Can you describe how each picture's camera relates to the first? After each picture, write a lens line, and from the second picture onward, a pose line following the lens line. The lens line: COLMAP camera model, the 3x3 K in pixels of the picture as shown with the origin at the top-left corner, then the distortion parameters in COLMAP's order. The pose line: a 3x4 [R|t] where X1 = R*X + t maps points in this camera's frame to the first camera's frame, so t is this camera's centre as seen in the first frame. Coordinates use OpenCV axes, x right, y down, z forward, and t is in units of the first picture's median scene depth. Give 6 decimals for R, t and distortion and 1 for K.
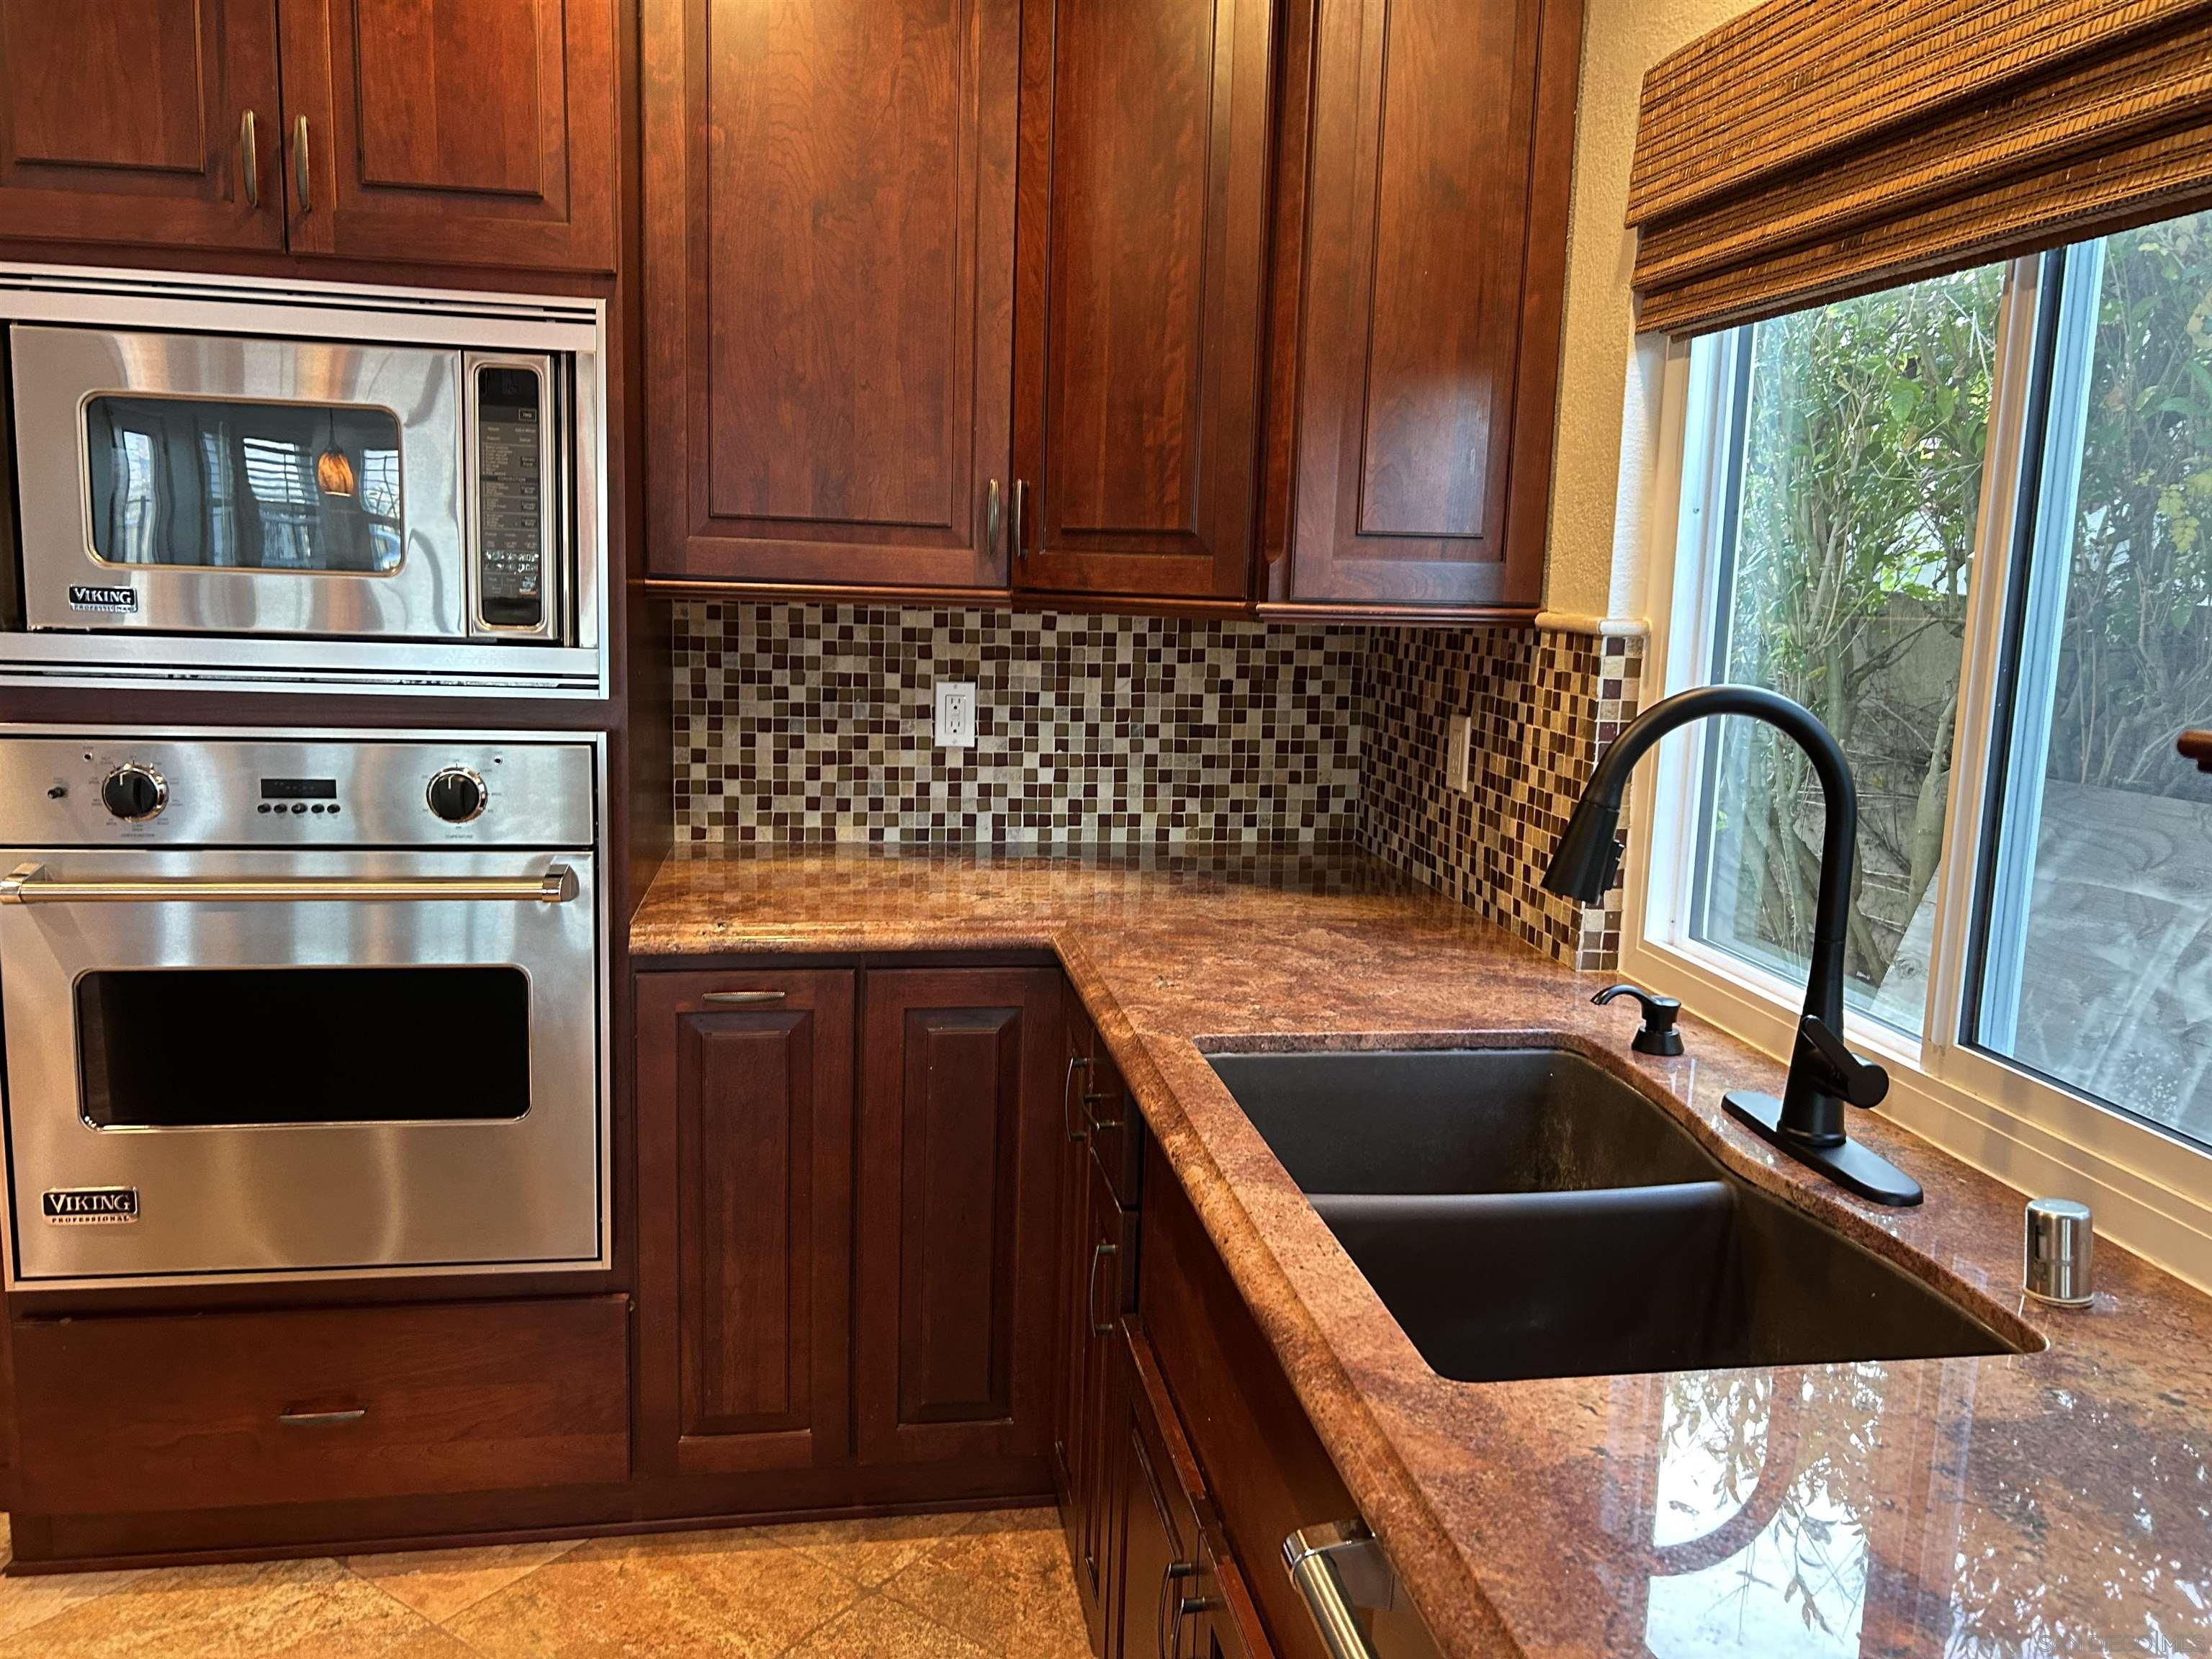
lens RADIAL K [[1668.9, 0, 1119.3], [0, 1668.9, 813.6], [0, 0, 1]] dist [0.045524, -0.048093]
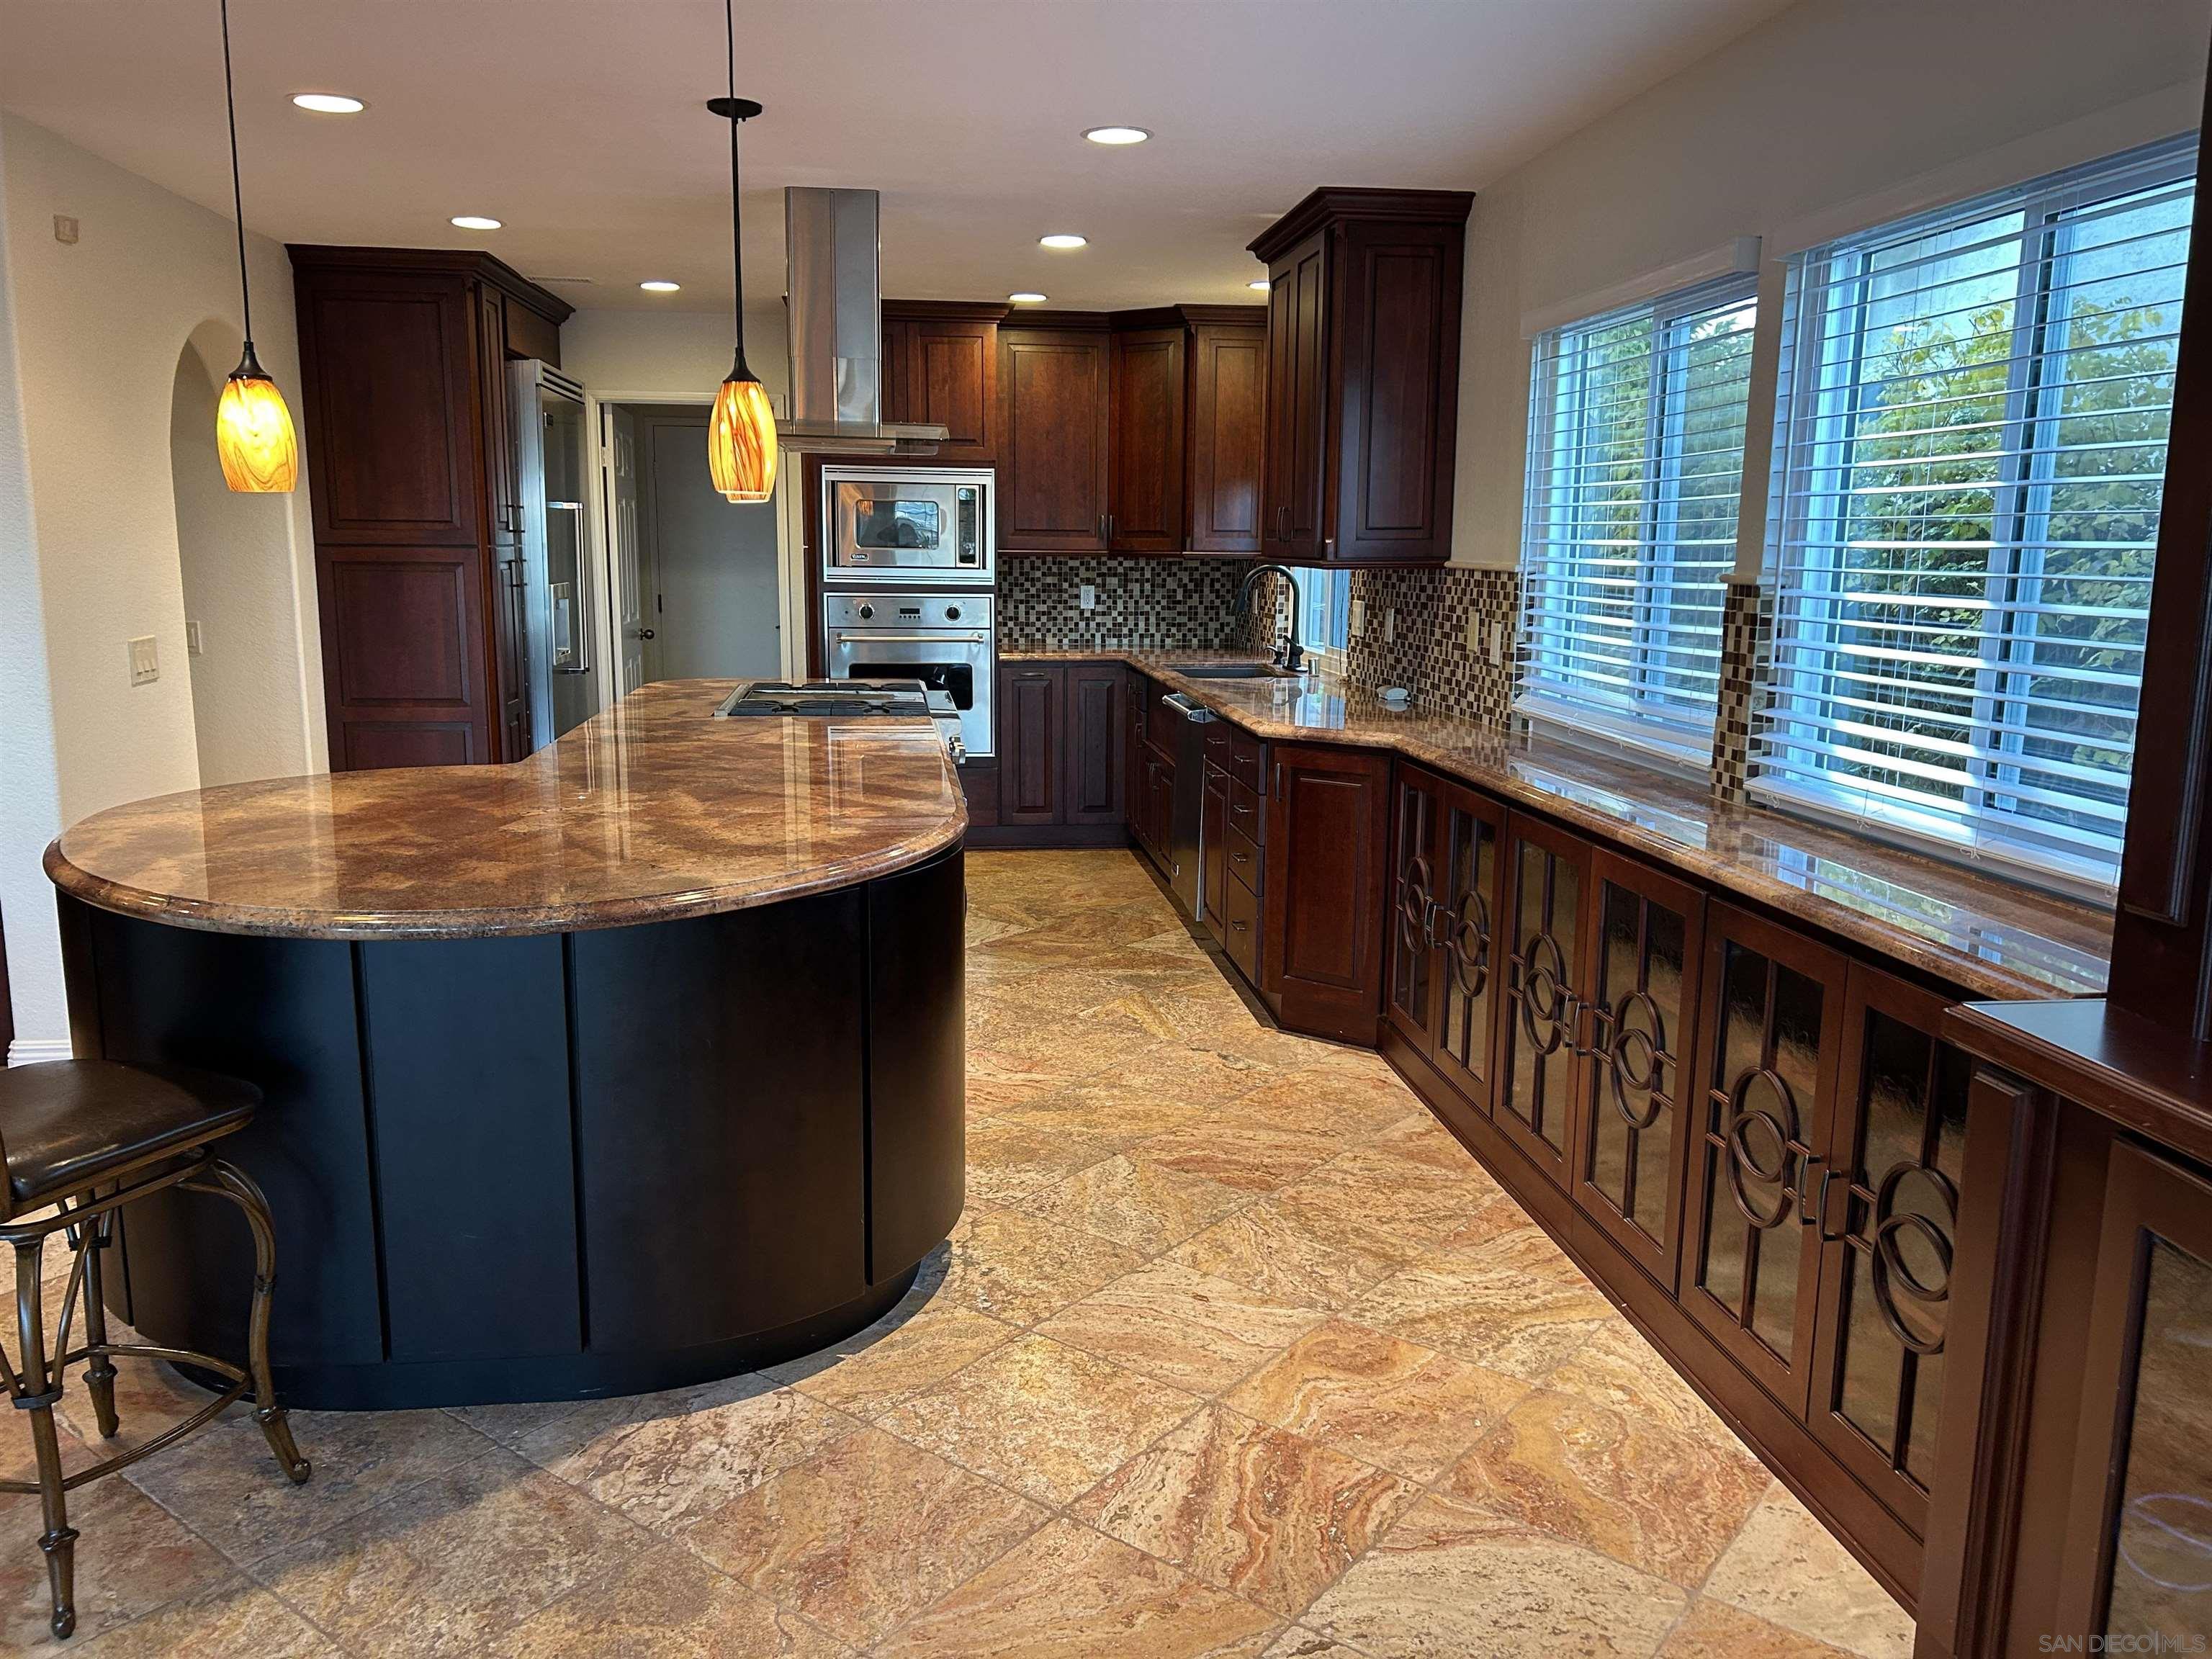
lens RADIAL K [[1668.9, 0, 1088.9], [0, 1668.9, 868.7], [0, 0, 1]] dist [0.045524, -0.048093]
pose [[0.998190, -0.011520, -0.059028, 0.079718], [0.014064, 0.998983, 0.042851, 0.341953], [0.058474, -0.043603, 0.997336, -2.250785]]
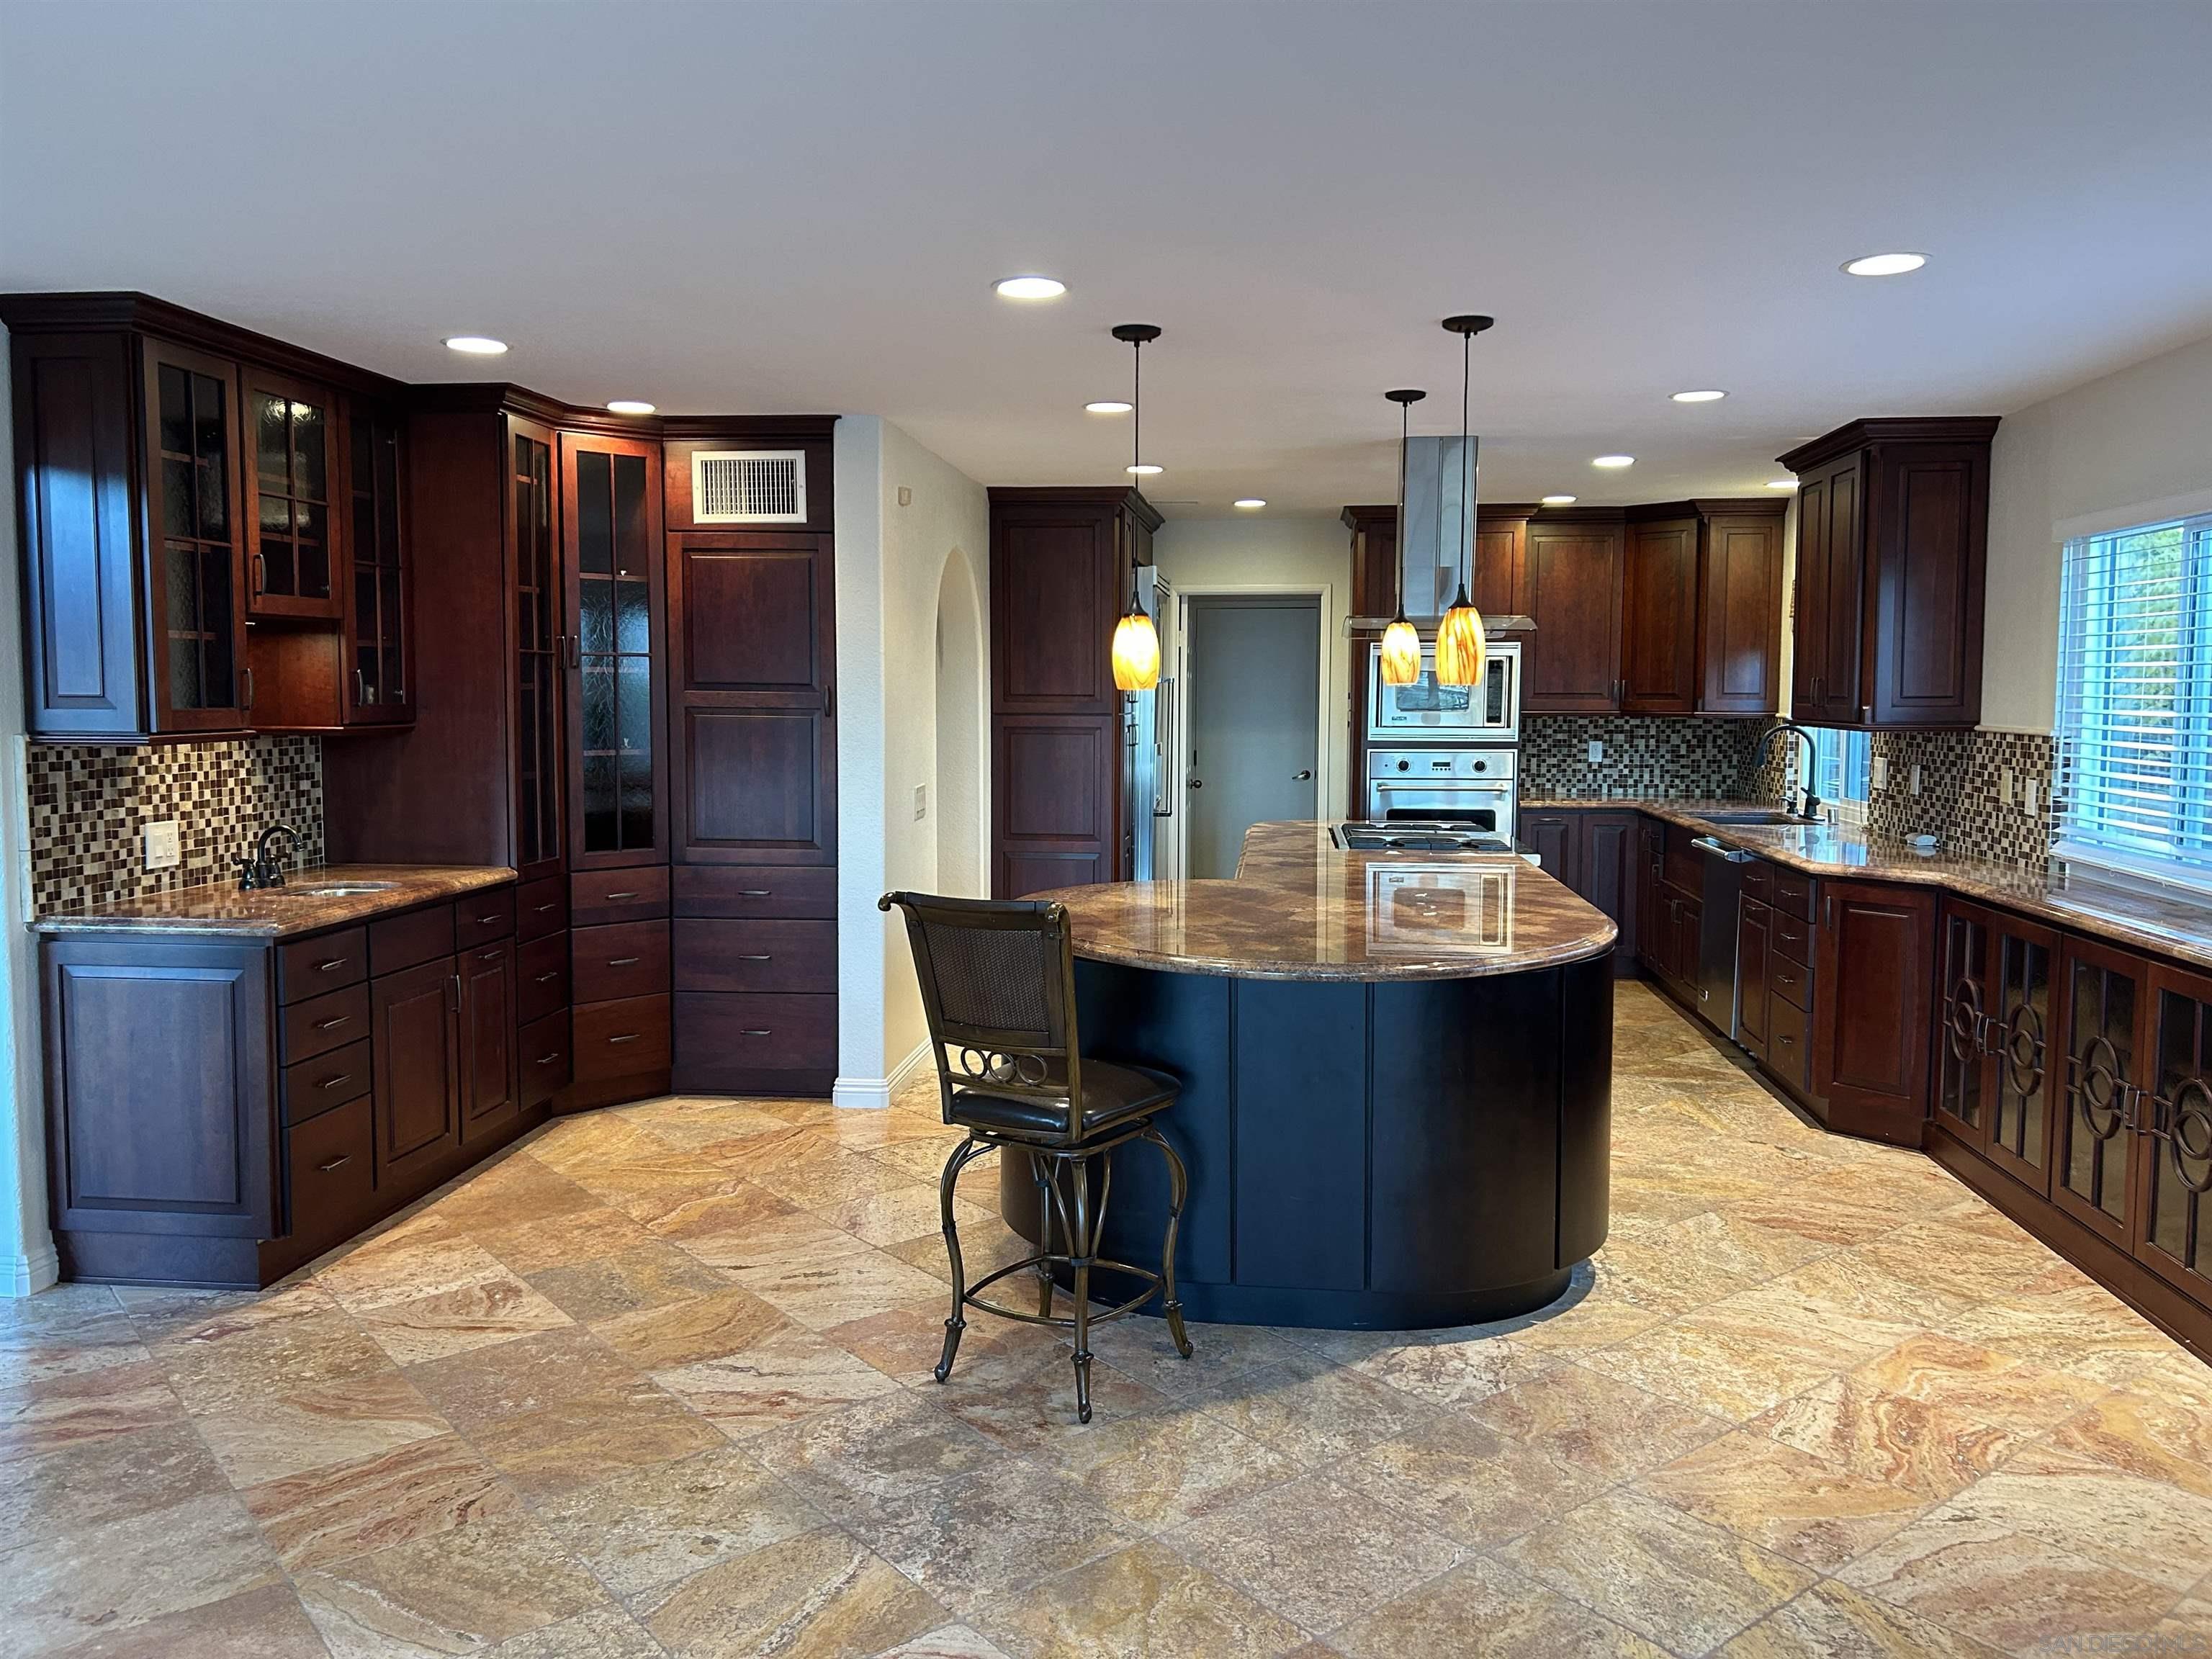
lens RADIAL K [[1668.9, 0, 1117.5], [0, 1668.9, 826.9], [0, 0, 1]] dist [0.045524, -0.048093]
pose [[0.960191, -0.005601, -0.279288, -0.102413], [-0.014390, 0.997480, -0.069477, 0.384011], [0.278973, 0.070730, 0.957691, -2.759609]]
